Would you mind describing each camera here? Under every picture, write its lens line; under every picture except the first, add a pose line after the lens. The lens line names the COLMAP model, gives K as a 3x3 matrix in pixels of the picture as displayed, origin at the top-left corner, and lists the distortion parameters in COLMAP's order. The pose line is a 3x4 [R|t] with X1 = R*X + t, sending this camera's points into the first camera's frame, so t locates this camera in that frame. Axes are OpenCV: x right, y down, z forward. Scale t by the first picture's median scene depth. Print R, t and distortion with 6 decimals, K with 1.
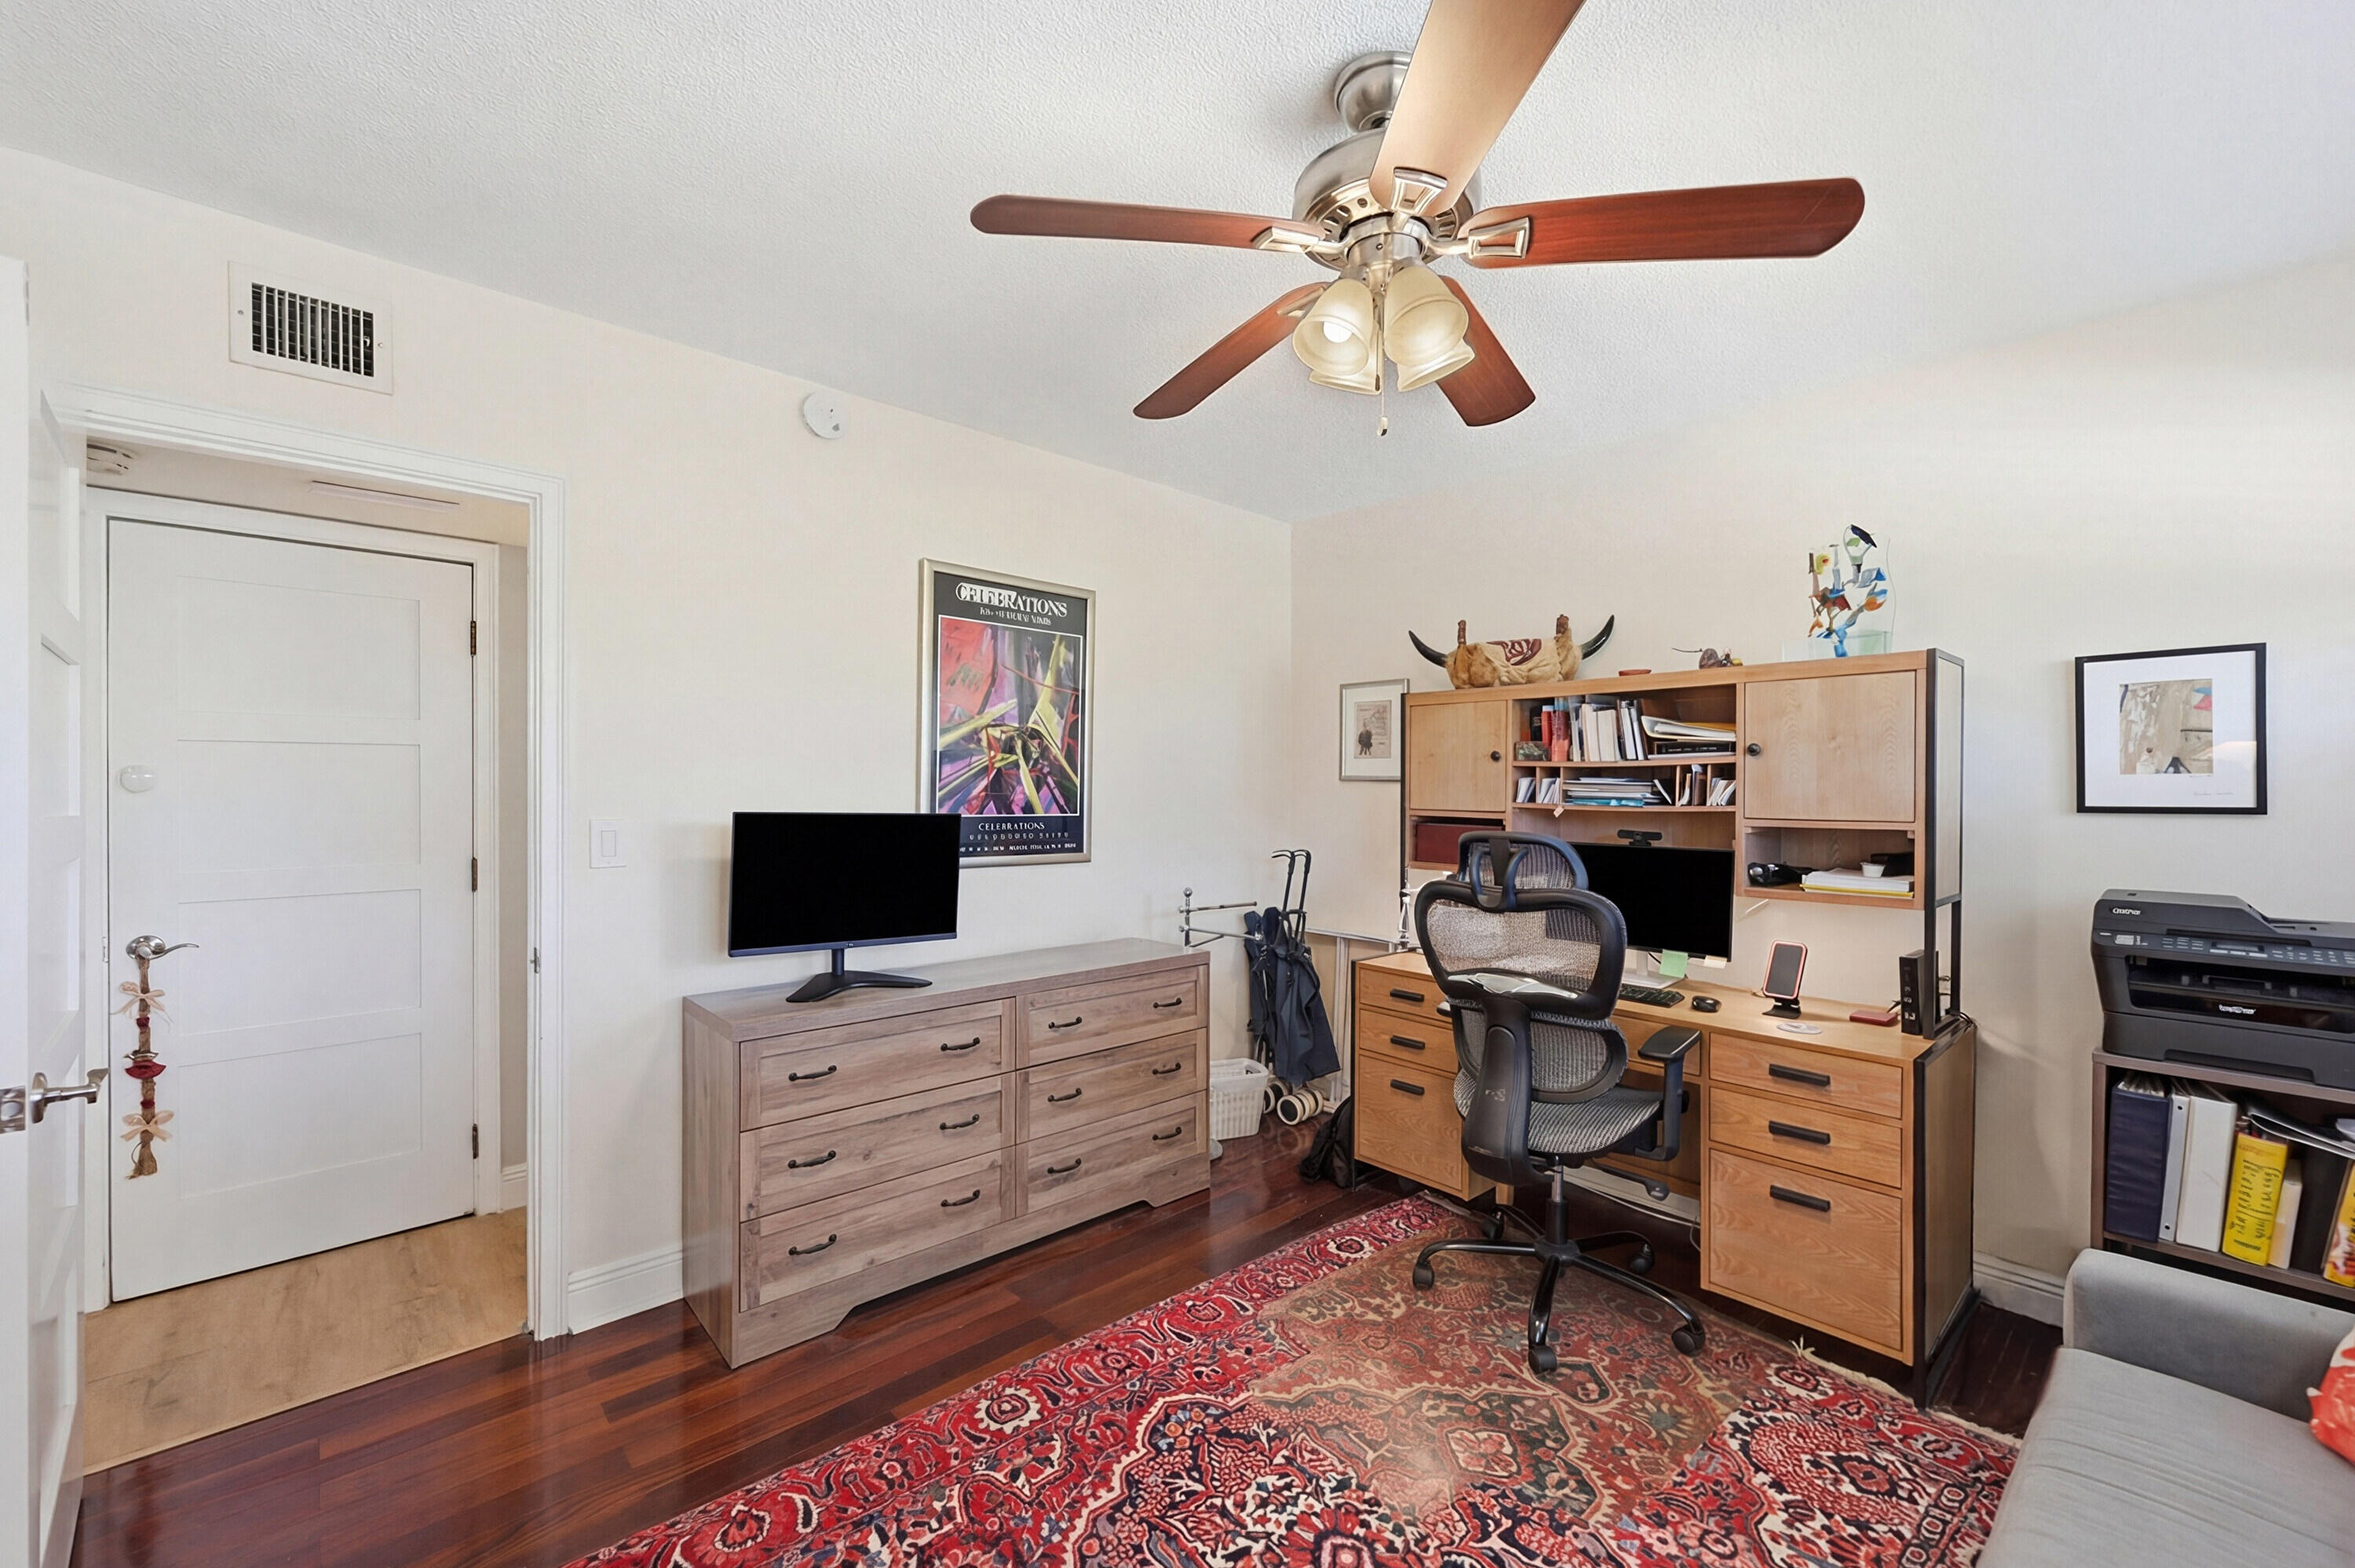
lens RADIAL K [[933.8, 0, 1177.5], [0, 933.8, 784.0], [0, 0, 1]] dist [-0.002027, -0.000132]
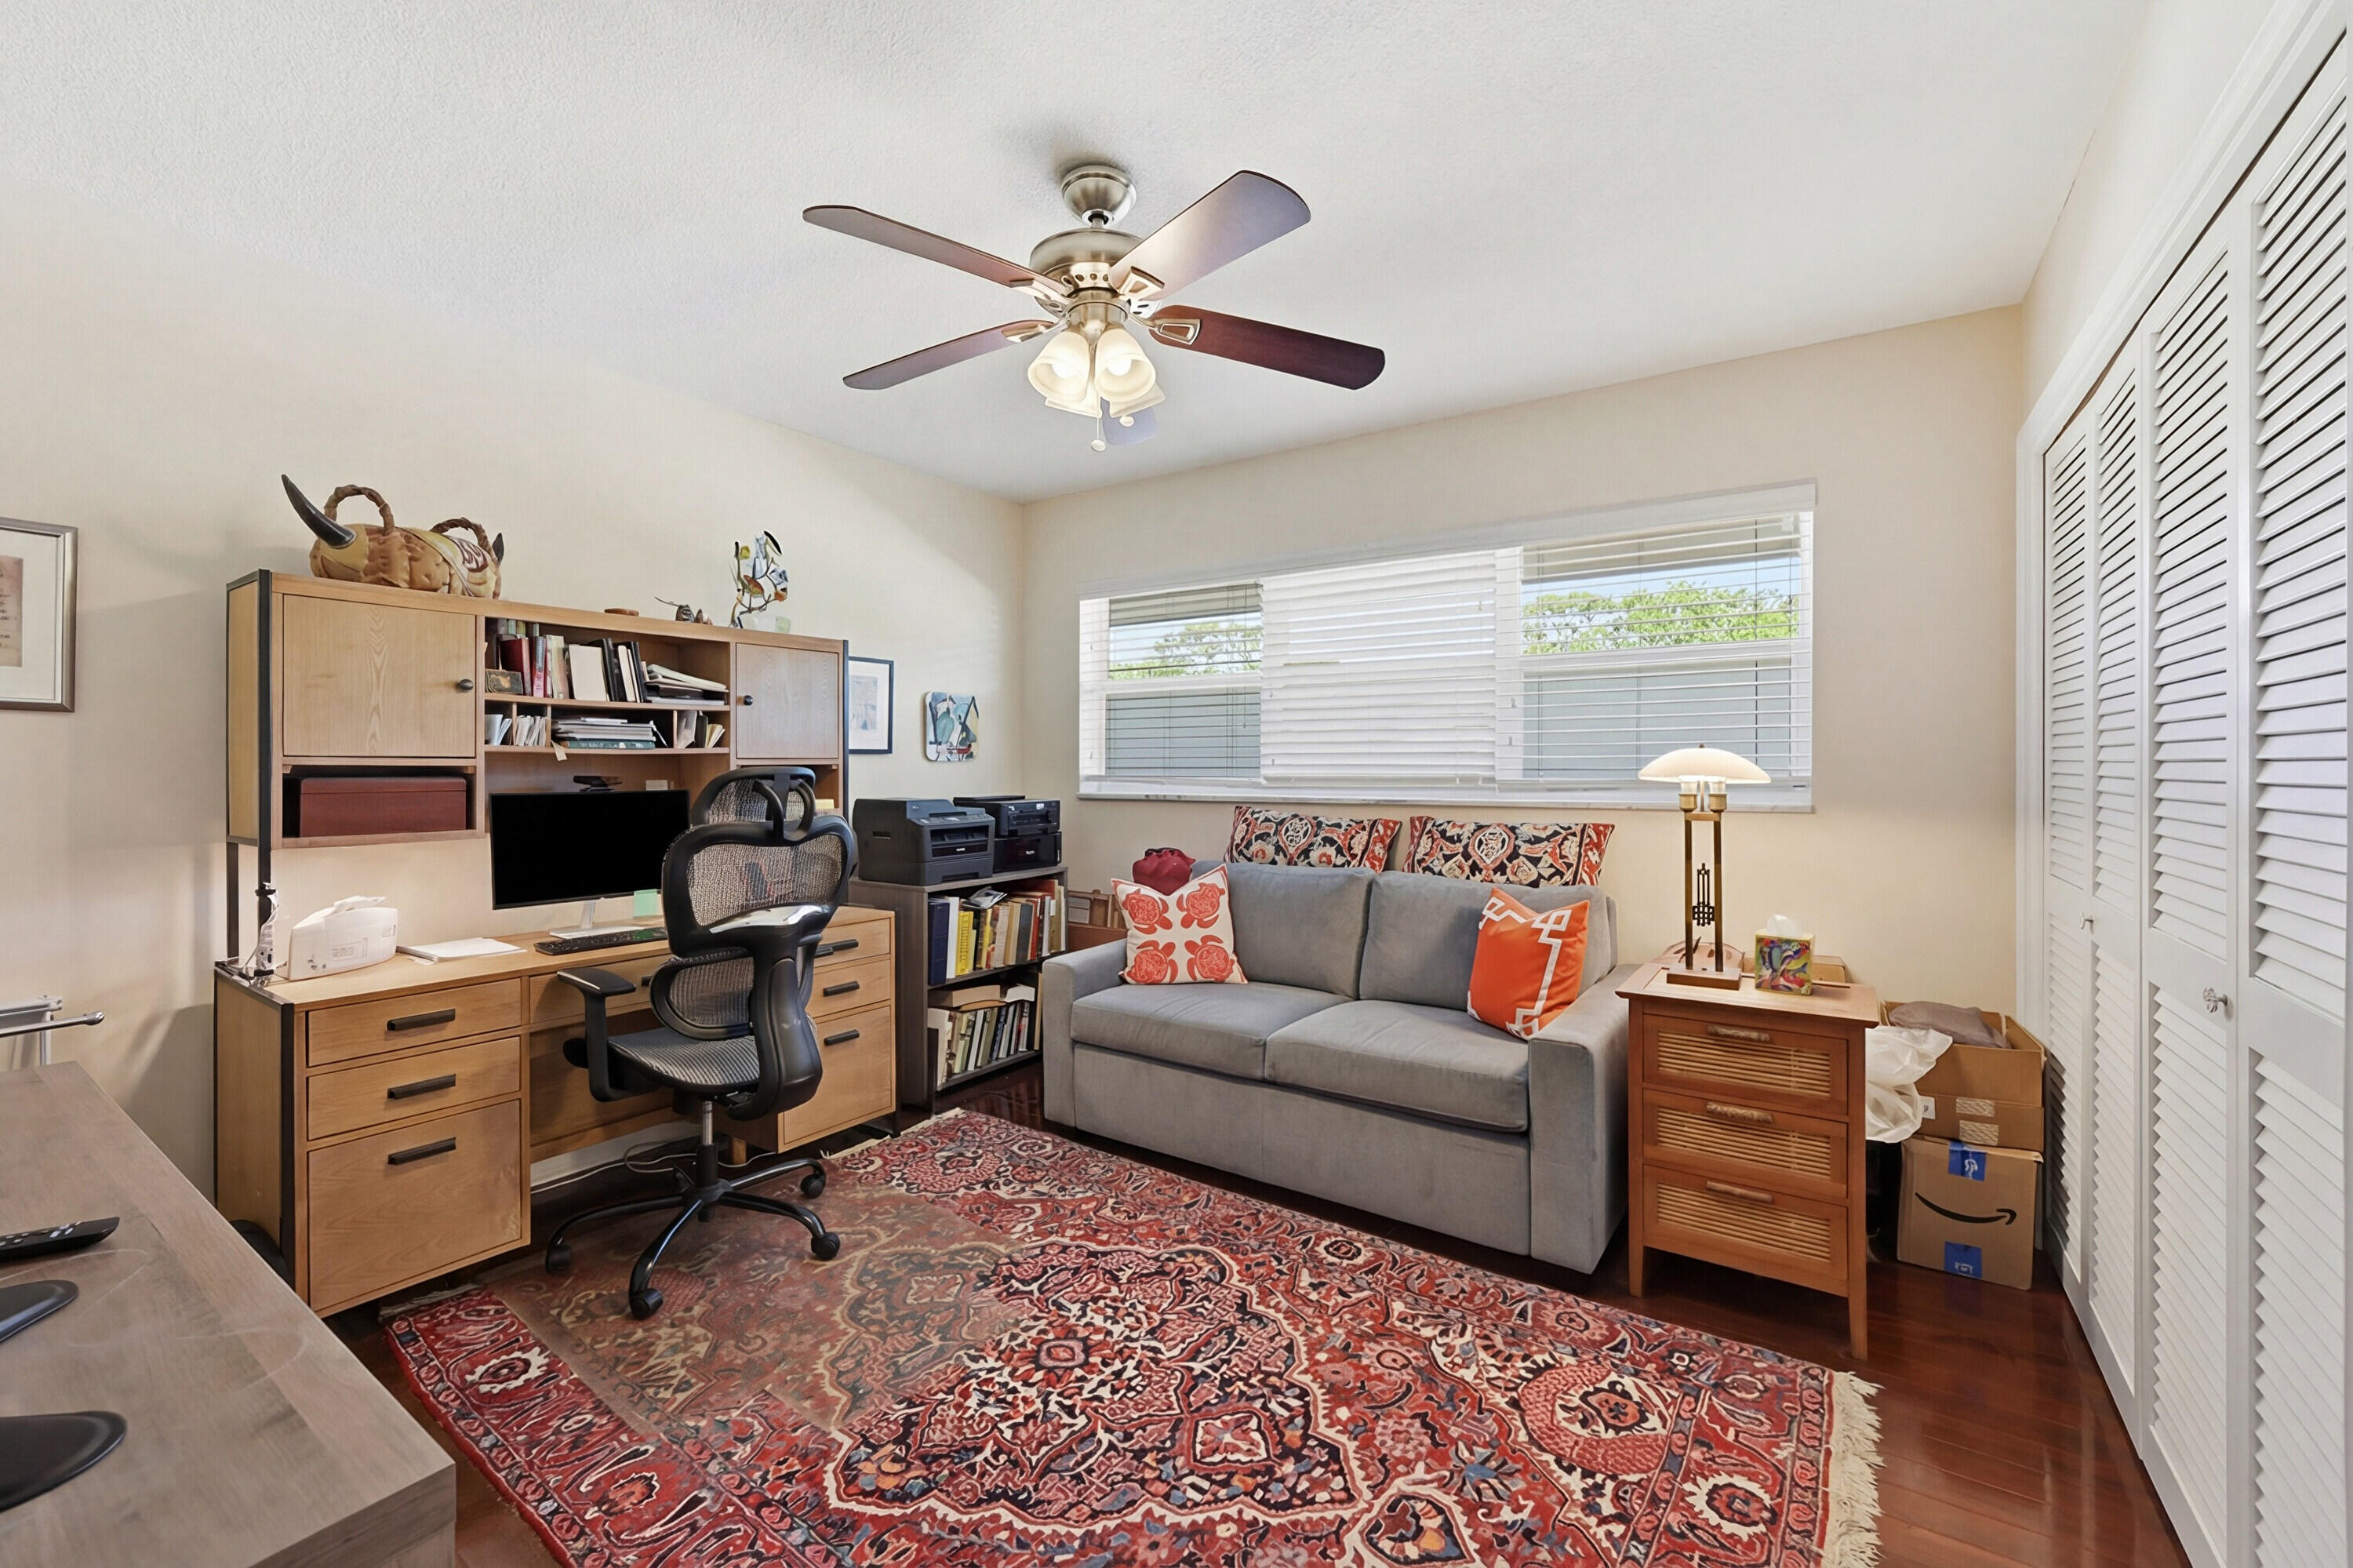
lens RADIAL K [[965.0, 0, 1183.5], [0, 965.0, 756.7], [0, 0, 1]] dist [0.000708, 0.000445]
pose [[-0.233167, 0.000853, 0.972436, -0.660104], [-0.004910, 0.999986, -0.002054, 0.032322], [-0.972424, -0.005254, -0.233160, 0.695329]]
